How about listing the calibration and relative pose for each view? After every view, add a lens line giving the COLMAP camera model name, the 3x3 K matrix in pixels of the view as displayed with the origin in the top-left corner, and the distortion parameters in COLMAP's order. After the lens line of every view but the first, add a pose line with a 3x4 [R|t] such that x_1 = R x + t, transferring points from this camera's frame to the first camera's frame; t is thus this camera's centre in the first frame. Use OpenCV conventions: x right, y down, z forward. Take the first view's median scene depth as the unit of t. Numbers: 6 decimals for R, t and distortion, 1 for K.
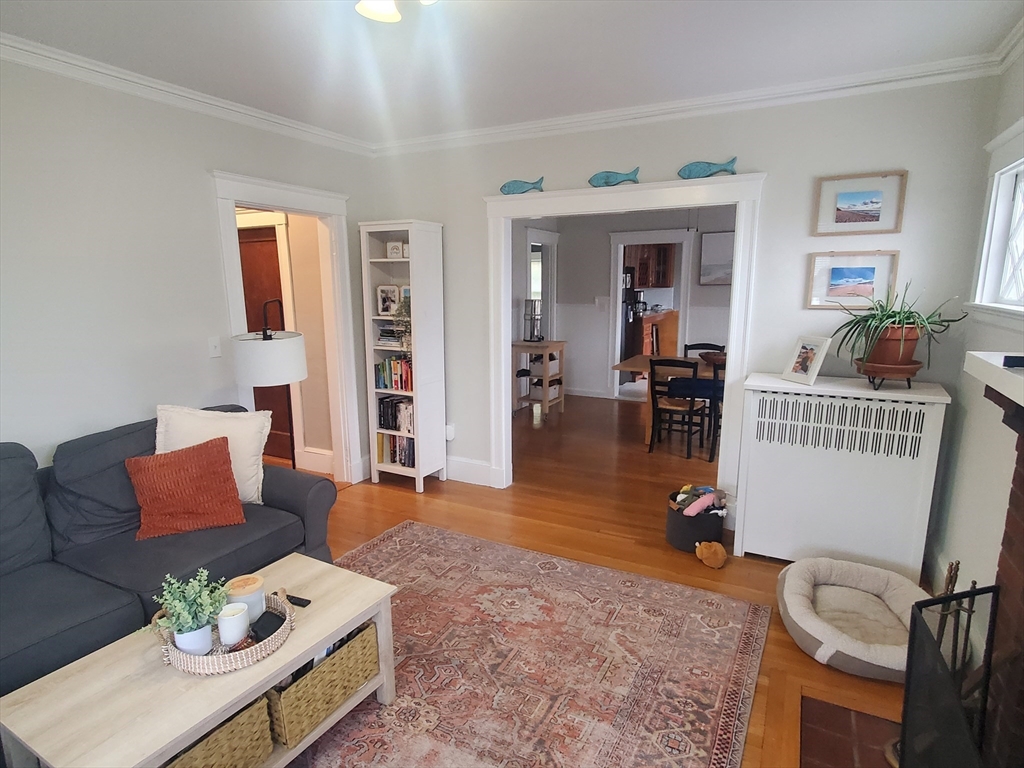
lens RADIAL K [[573.3, 0, 512.4], [0, 573.3, 391.1], [0, 0, 1]] dist [-0.001017, -0.000450]
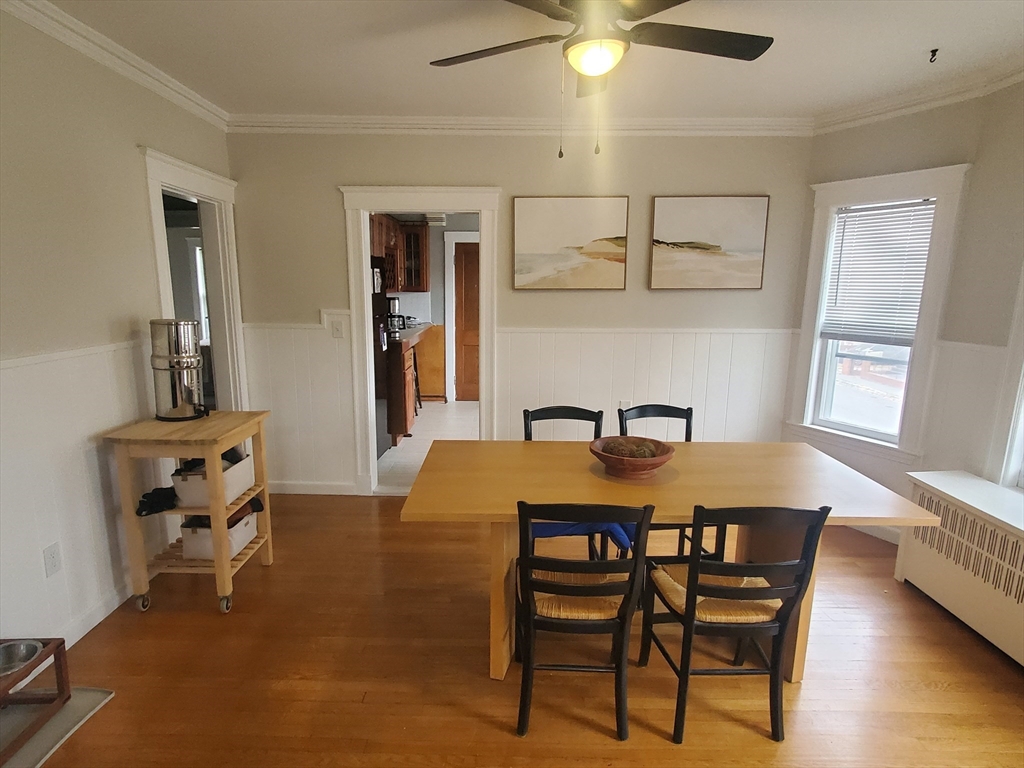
lens RADIAL K [[573.3, 0, 516.3], [0, 573.3, 400.0], [0, 0, 1]] dist [-0.001017, -0.000450]
pose [[0.883764, -0.076724, 0.461600, 0.143381], [0.072134, 0.997013, 0.027612, -0.222339], [-0.462339, 0.008895, 0.886658, 1.204563]]
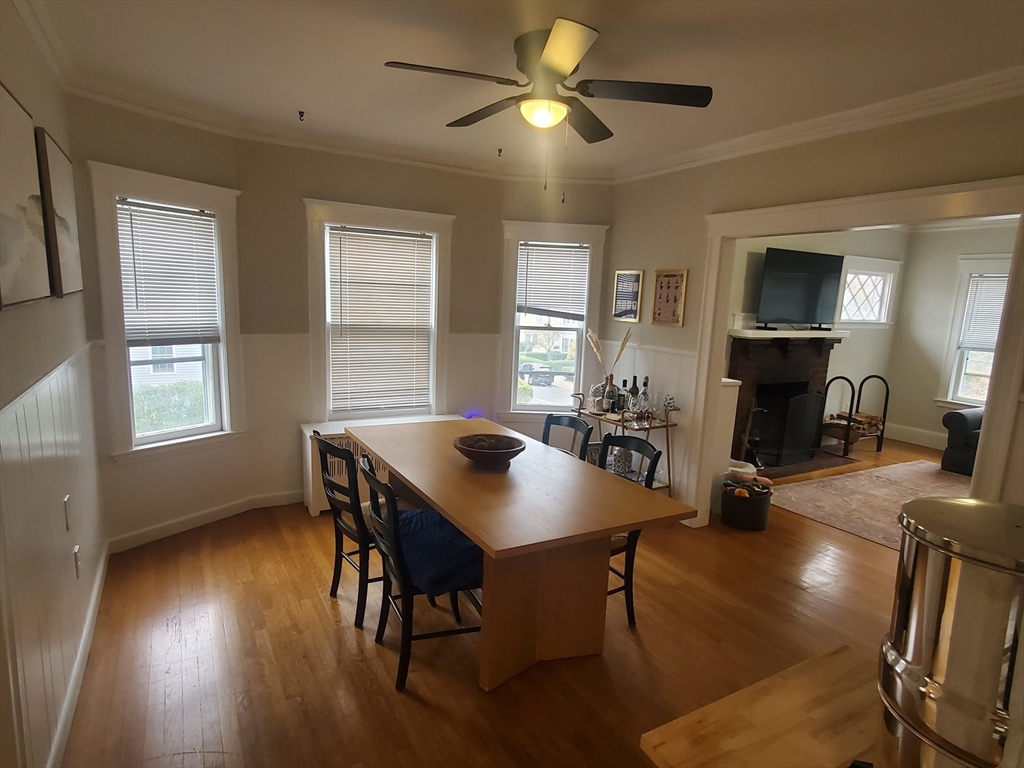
lens RADIAL K [[573.3, 0, 511.1], [0, 573.3, 392.2], [0, 0, 1]] dist [-0.001017, -0.000450]
pose [[-0.836603, -0.112495, 0.536135, 0.131473], [0.074456, 0.946256, 0.314732, -0.486231], [-0.542727, 0.303224, -0.783264, 2.516864]]
